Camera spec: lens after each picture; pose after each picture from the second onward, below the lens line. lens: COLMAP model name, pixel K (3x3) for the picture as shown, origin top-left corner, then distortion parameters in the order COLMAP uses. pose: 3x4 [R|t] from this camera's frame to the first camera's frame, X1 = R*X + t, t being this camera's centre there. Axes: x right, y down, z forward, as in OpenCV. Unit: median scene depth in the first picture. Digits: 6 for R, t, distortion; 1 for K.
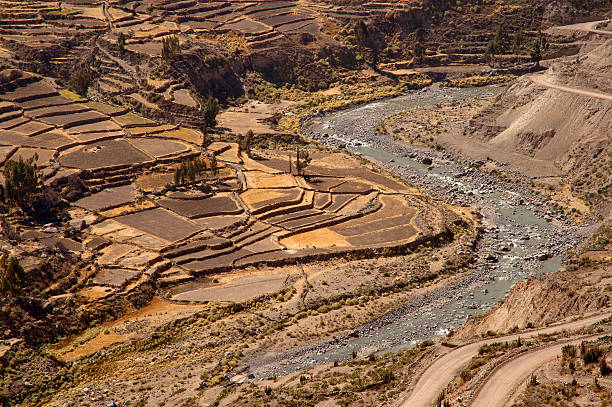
lens RADIAL K [[1803.3, 0, 307.3], [0, 1803.3, 203.6], [0, 0, 1]] dist [0.401432, 0.000000]
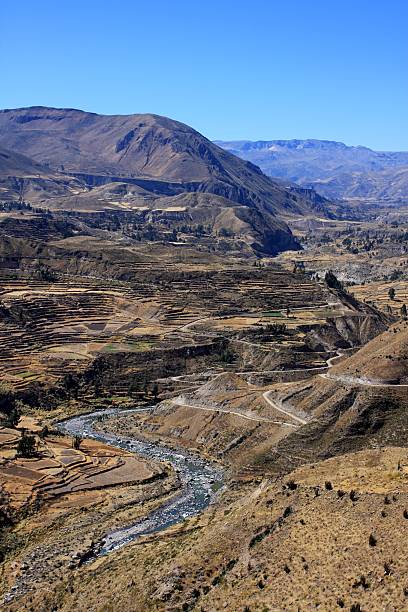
lens RADIAL K [[1066.4, 0, 201.9], [0, 1066.4, 310.2], [0, 0, 1]] dist [0.019235, 0.000000]
pose [[0.948326, 0.017639, 0.316808, -0.228926], [0.037224, 0.985374, -0.166288, 0.031519], [-0.315108, 0.169488, 0.933799, -0.158091]]
